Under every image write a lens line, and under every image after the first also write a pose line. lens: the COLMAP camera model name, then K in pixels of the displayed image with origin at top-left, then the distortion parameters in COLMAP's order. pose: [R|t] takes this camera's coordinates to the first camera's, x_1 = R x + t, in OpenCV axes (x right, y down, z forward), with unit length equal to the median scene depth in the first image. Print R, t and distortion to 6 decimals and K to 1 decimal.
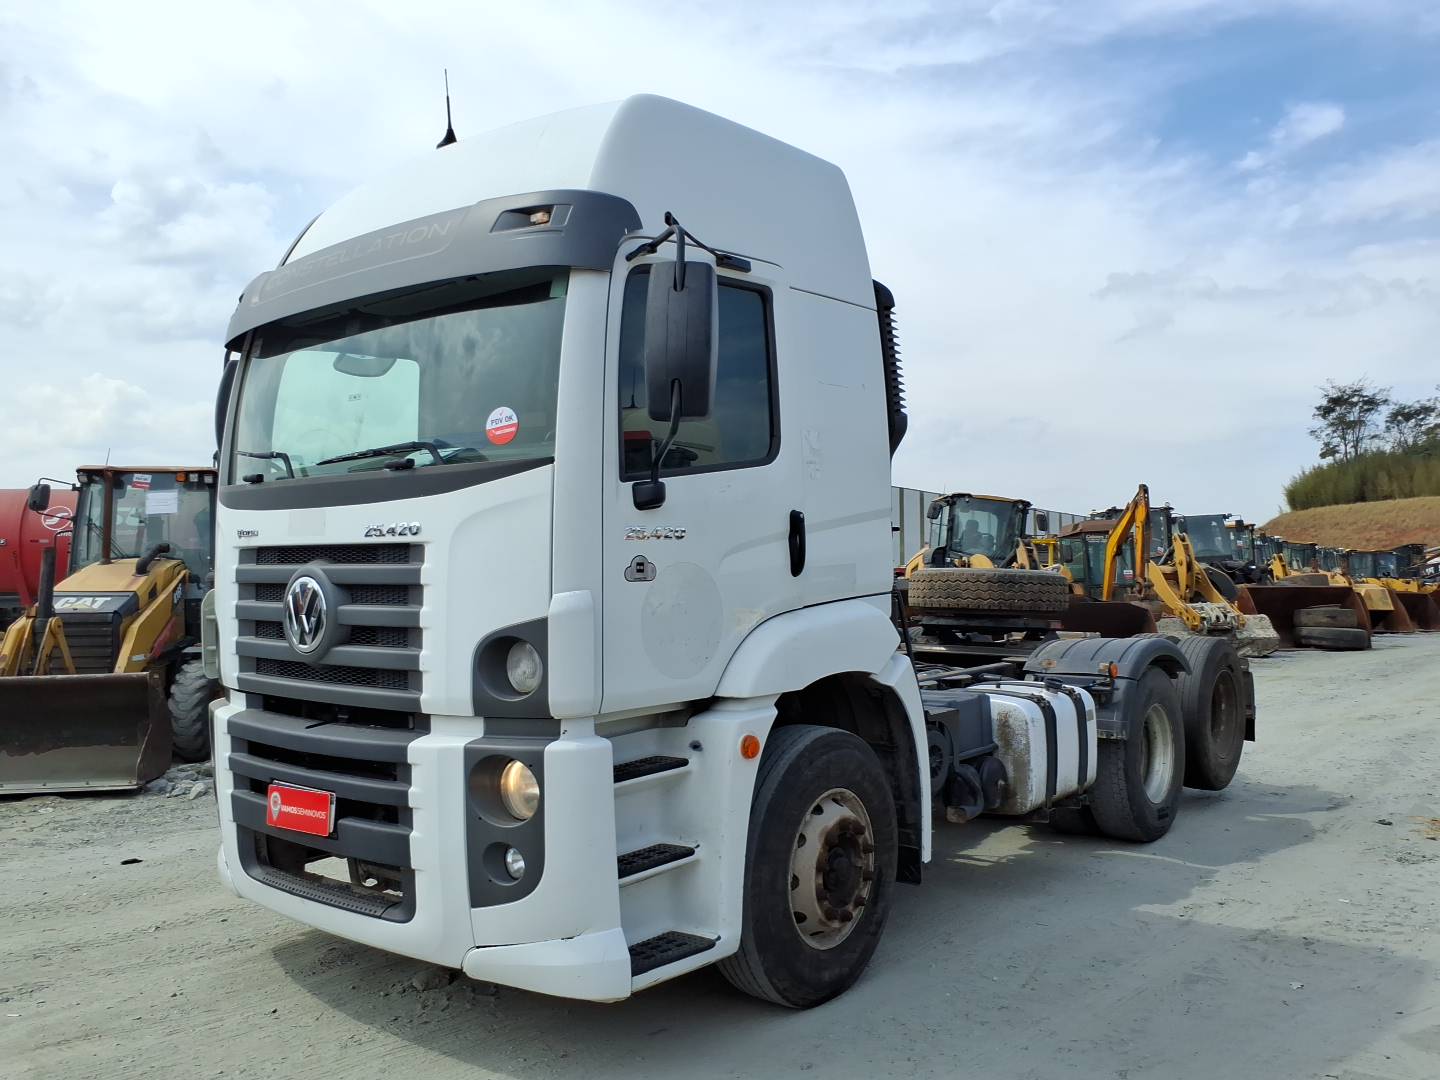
lens RADIAL K [[1162.8, 0, 761.9], [0, 1162.8, 537.5], [0, 0, 1]] dist [0.012891, -0.000832]
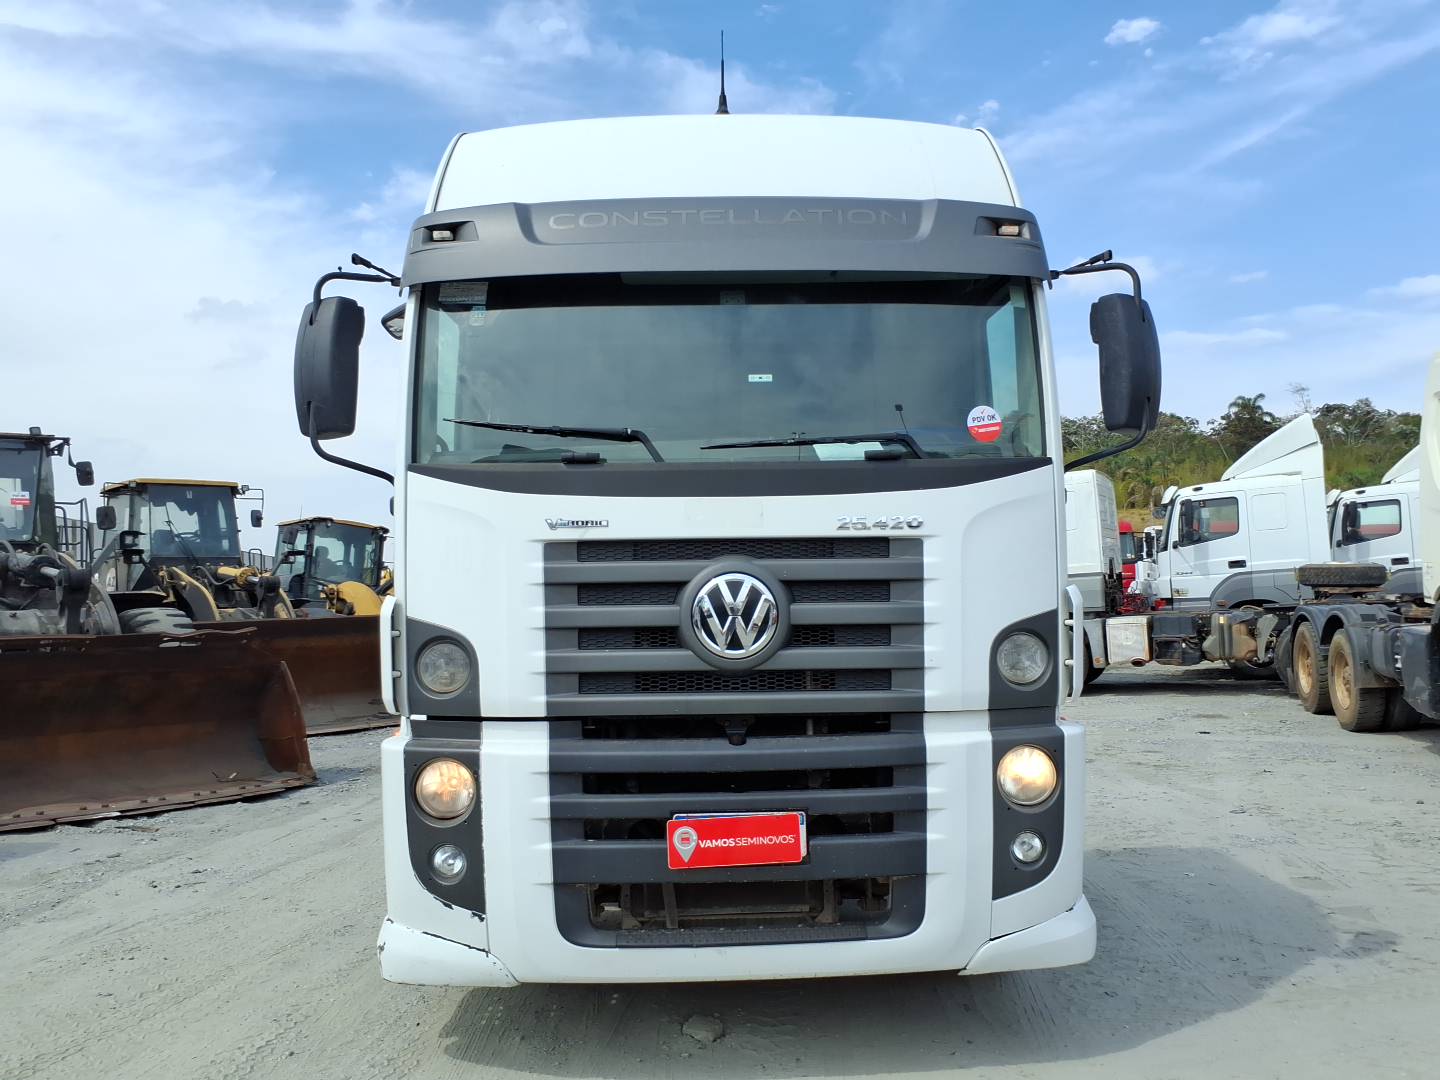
lens RADIAL K [[1161.0, 0, 720.0], [0, 1161.0, 540.0], [0, 0, 1]] dist [0.056224, -0.094552]
pose [[0.761880, 0.023688, 0.647285, -1.001499], [-0.005481, 0.999531, -0.030127, 0.036034], [-0.647695, 0.019405, 0.761652, 0.349102]]
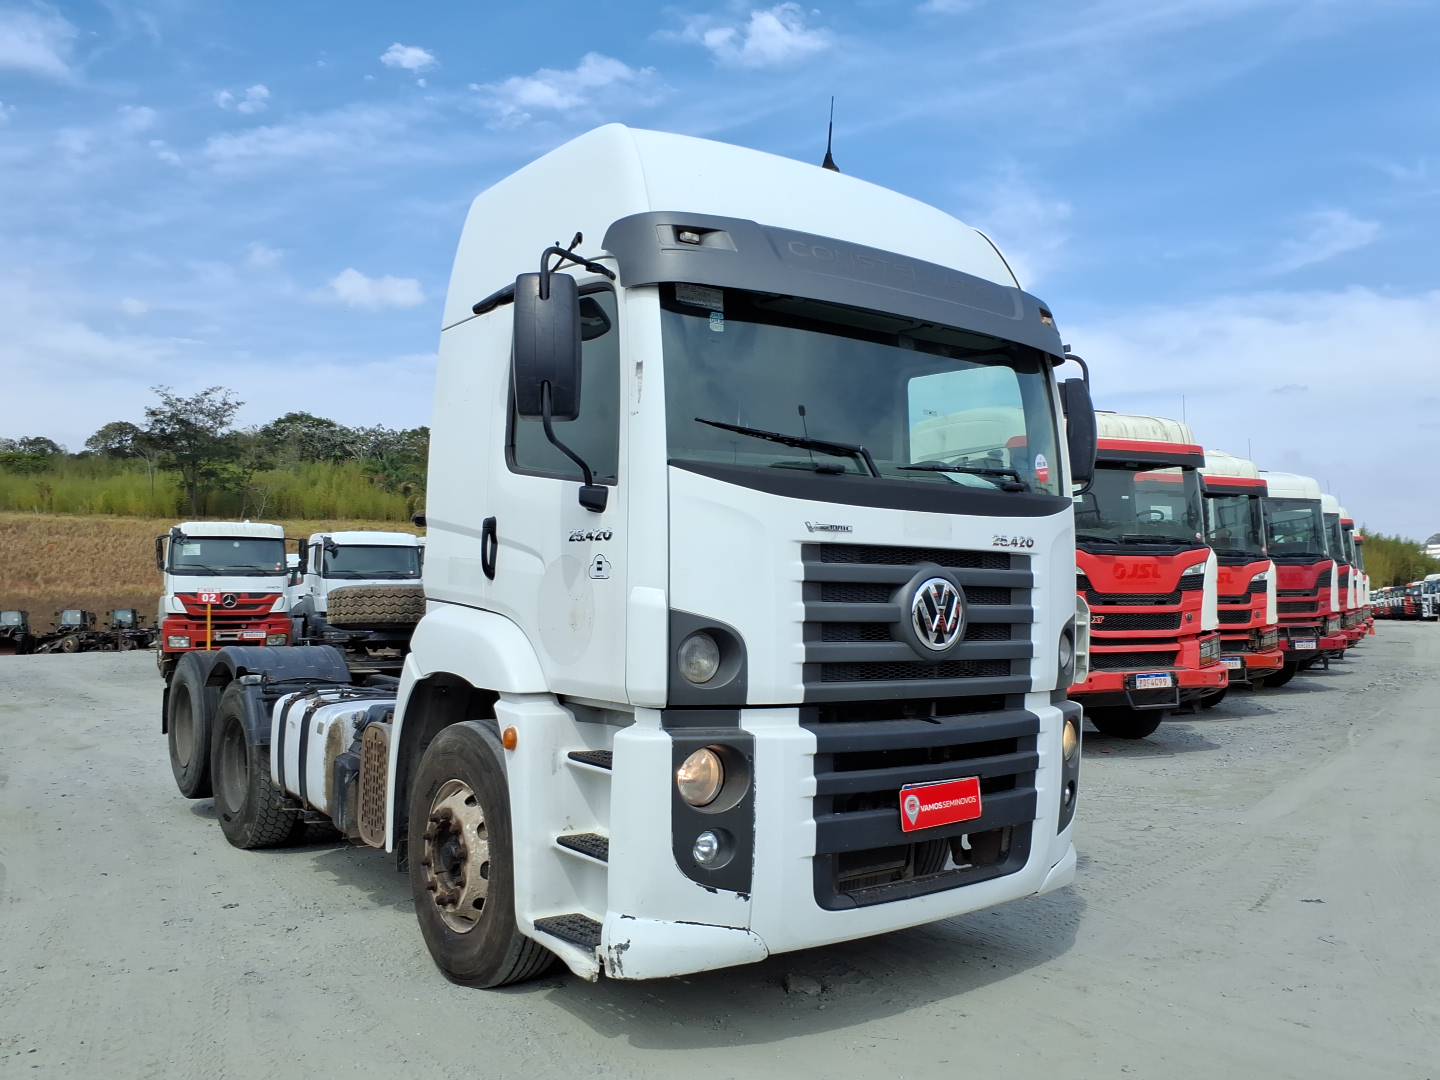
lens RADIAL K [[1161.0, 0, 720.0], [0, 1161.0, 540.0], [0, 0, 1]] dist [0.056224, -0.094552]
pose [[0.251107, 0.059783, 0.966111, -1.495929], [-0.034932, 0.998000, -0.052678, 0.063307], [-0.967329, -0.020520, 0.252694, 0.958862]]
